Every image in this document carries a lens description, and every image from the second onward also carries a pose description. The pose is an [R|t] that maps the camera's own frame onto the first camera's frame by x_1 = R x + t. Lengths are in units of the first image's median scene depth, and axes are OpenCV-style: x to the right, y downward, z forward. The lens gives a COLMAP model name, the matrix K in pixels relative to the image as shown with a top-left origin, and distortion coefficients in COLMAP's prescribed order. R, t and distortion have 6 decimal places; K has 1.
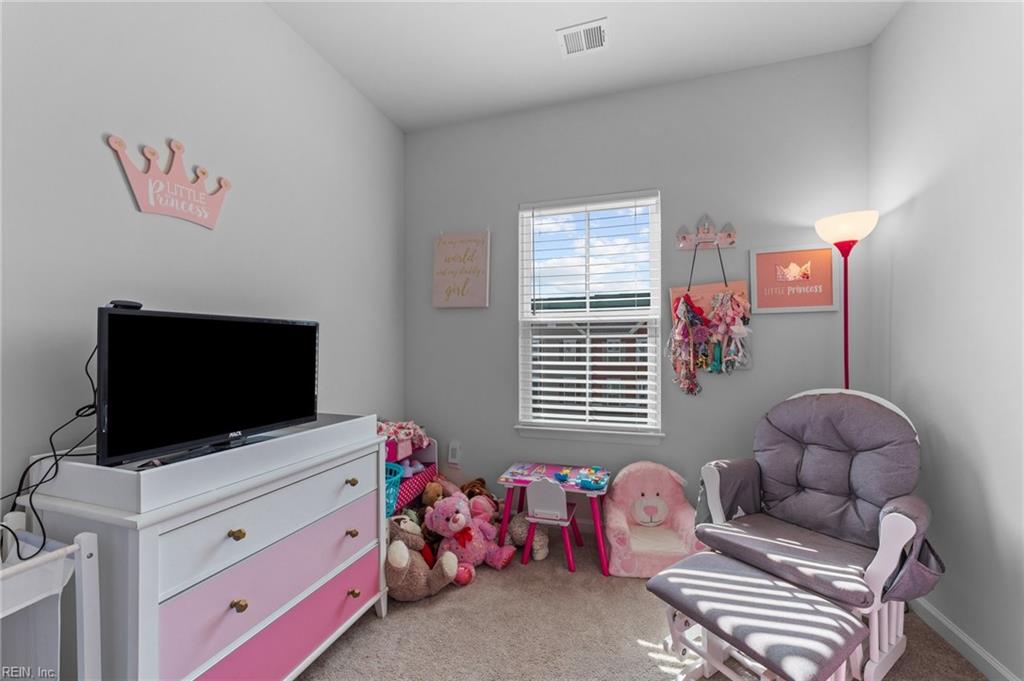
lens RADIAL K [[387.9, 0, 515.1], [0, 387.9, 345.4], [0, 0, 1]] dist [-0.009693, 0.003128]
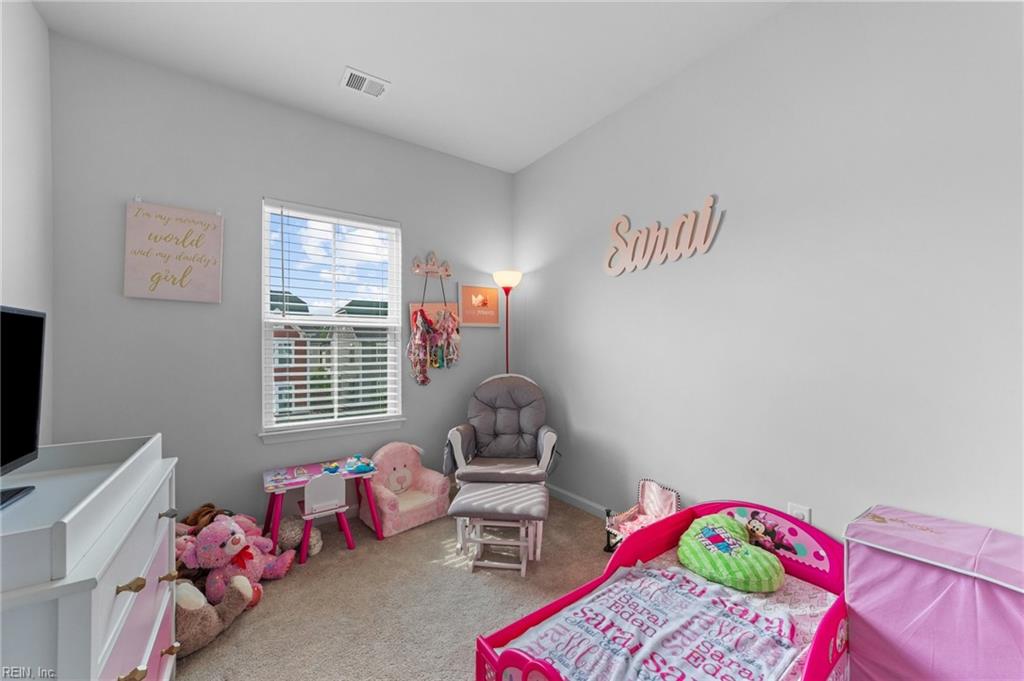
lens RADIAL K [[387.9, 0, 501.5], [0, 387.9, 342.3], [0, 0, 1]] dist [-0.009693, 0.003128]
pose [[0.629089, 0.013779, 0.777212, -0.430887], [-0.003372, 0.999882, -0.014997, -0.000565], [-0.777326, 0.006813, 0.629061, -0.044268]]
